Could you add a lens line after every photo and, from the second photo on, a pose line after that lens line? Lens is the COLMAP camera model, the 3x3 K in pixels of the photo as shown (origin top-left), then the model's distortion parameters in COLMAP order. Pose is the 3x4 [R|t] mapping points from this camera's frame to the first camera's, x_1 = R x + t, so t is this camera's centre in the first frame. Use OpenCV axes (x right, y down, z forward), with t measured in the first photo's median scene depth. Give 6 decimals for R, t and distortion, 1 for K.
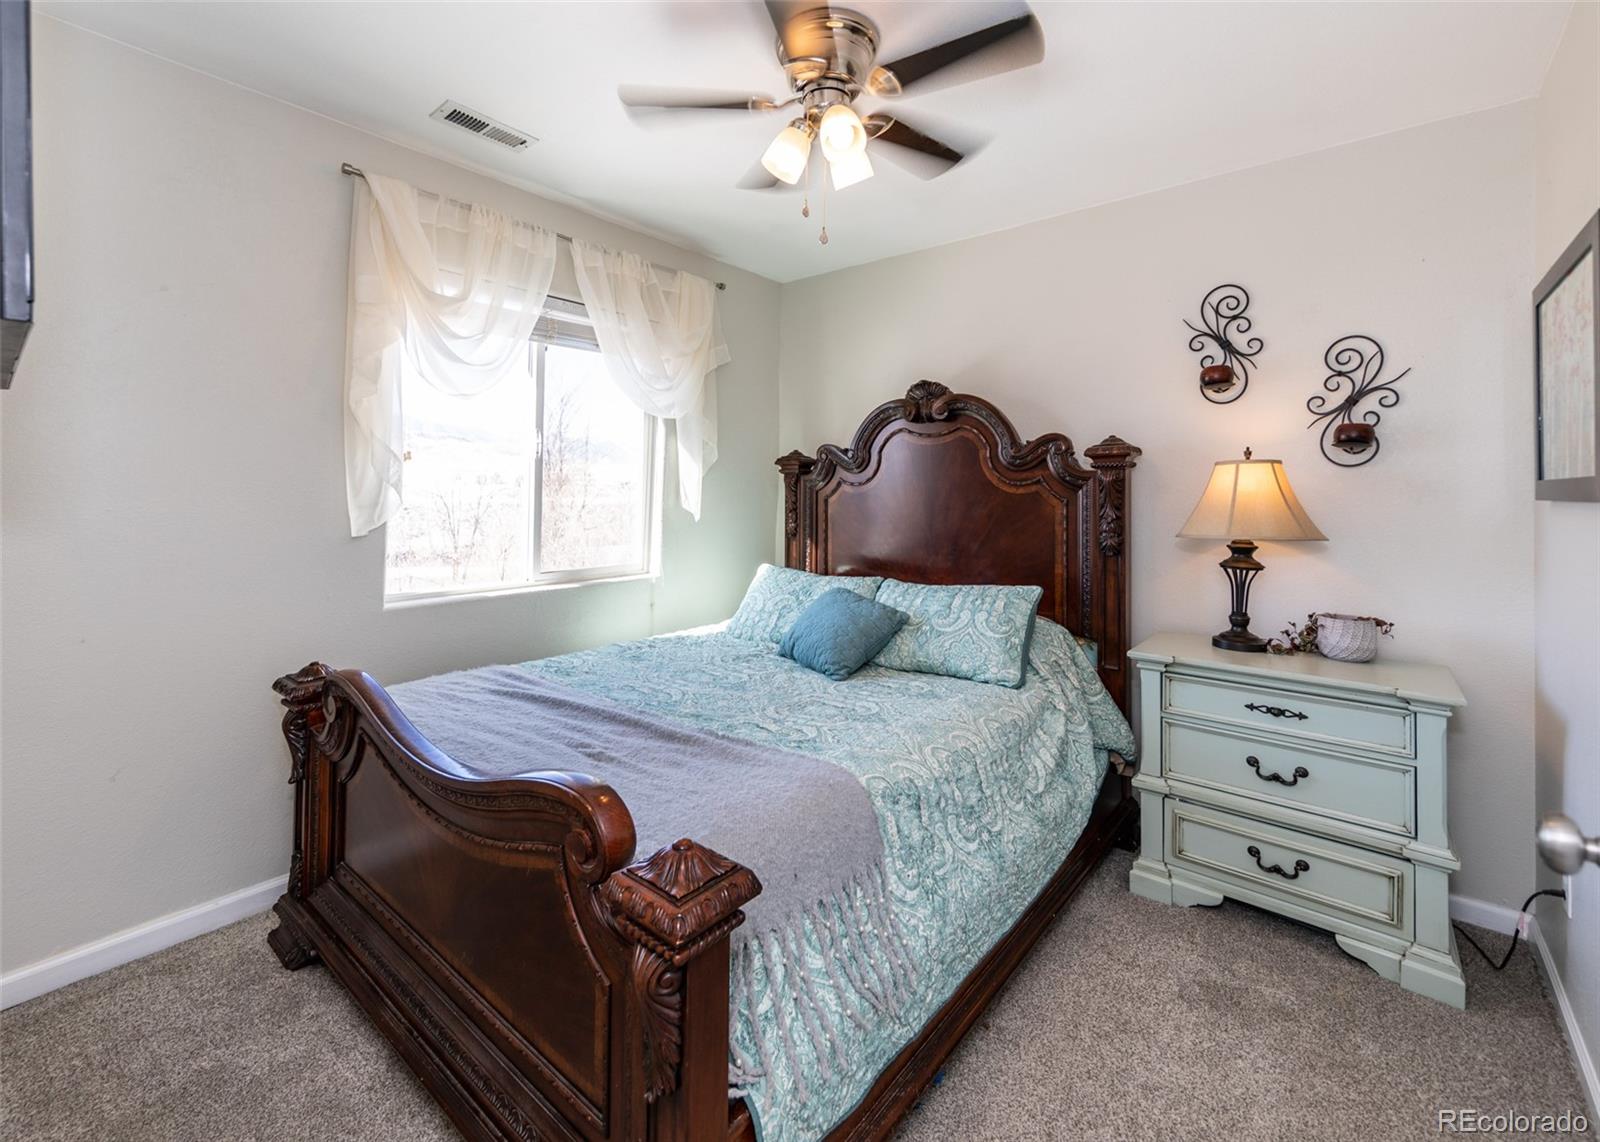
lens RADIAL K [[706.5, 0, 786.6], [0, 706.5, 477.2], [0, 0, 1]] dist [0.011399, -0.002141]
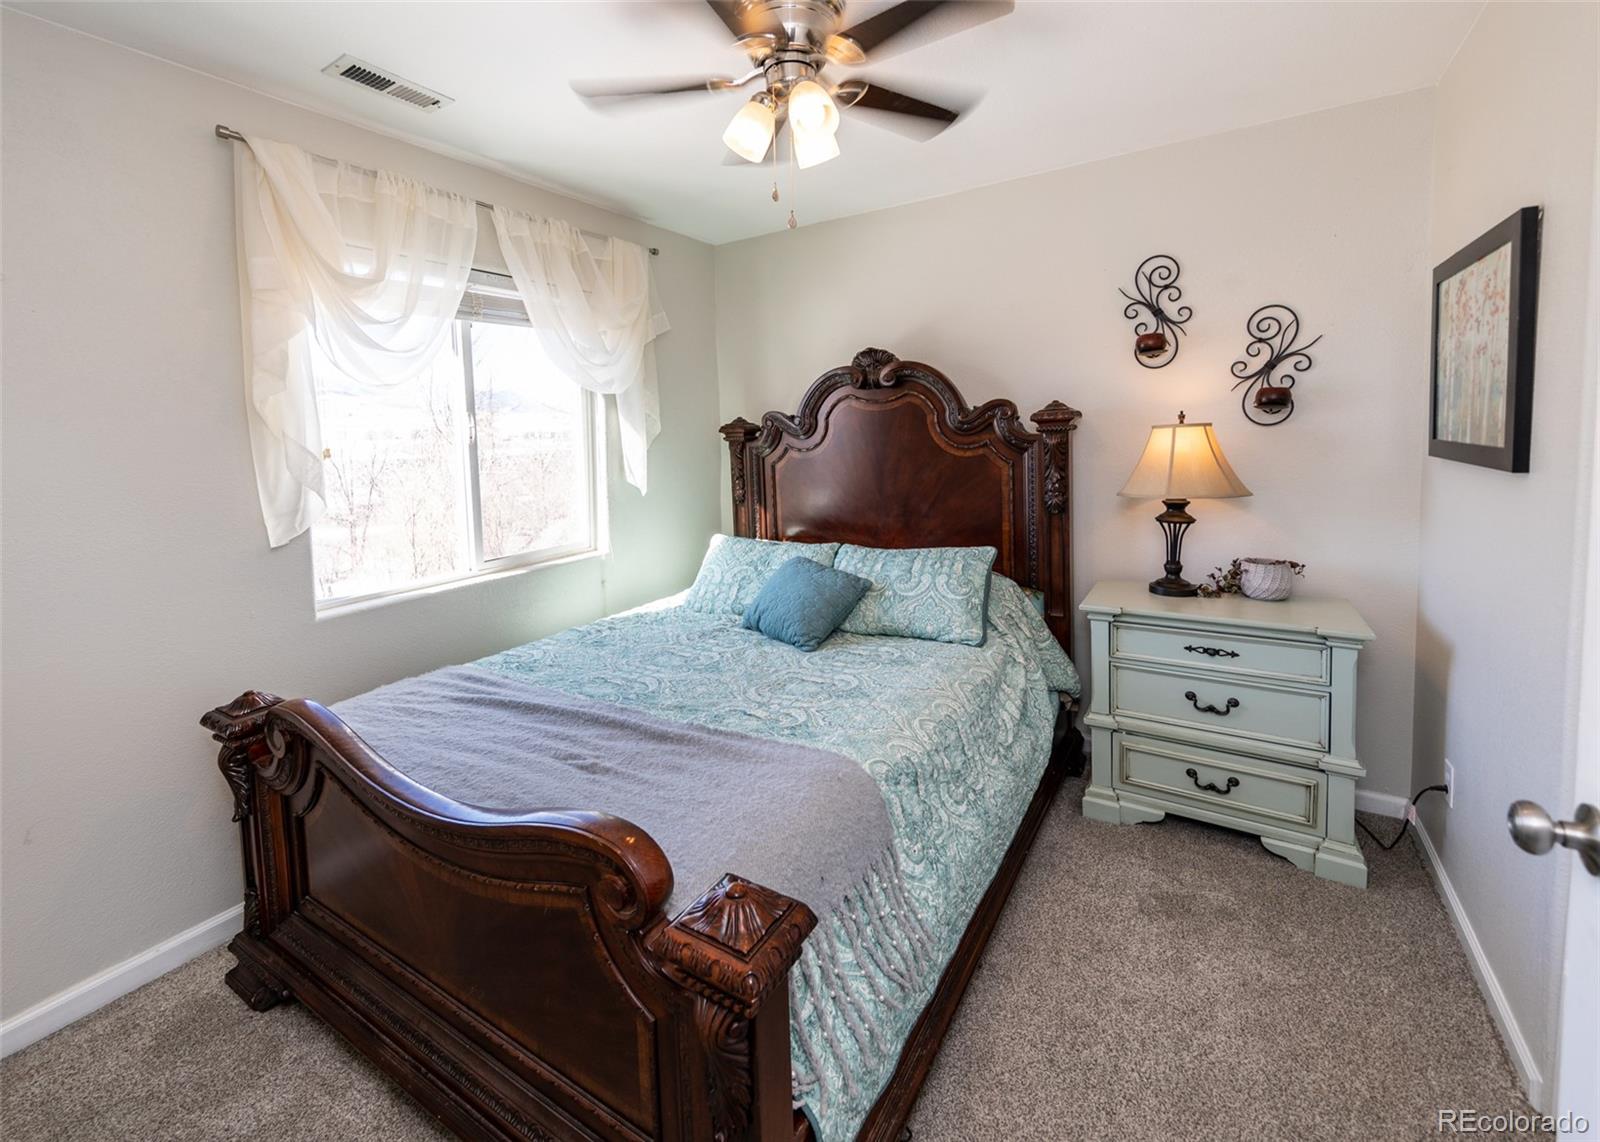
lens RADIAL K [[689.4, 0, 805.0], [0, 689.4, 476.3], [0, 0, 1]] dist [0.009892, -0.001368]
pose [[0.988337, -0.060164, 0.139896, -0.074158], [0.048978, 0.995422, 0.082076, -0.062148], [-0.144194, -0.074267, 0.986759, 0.040791]]
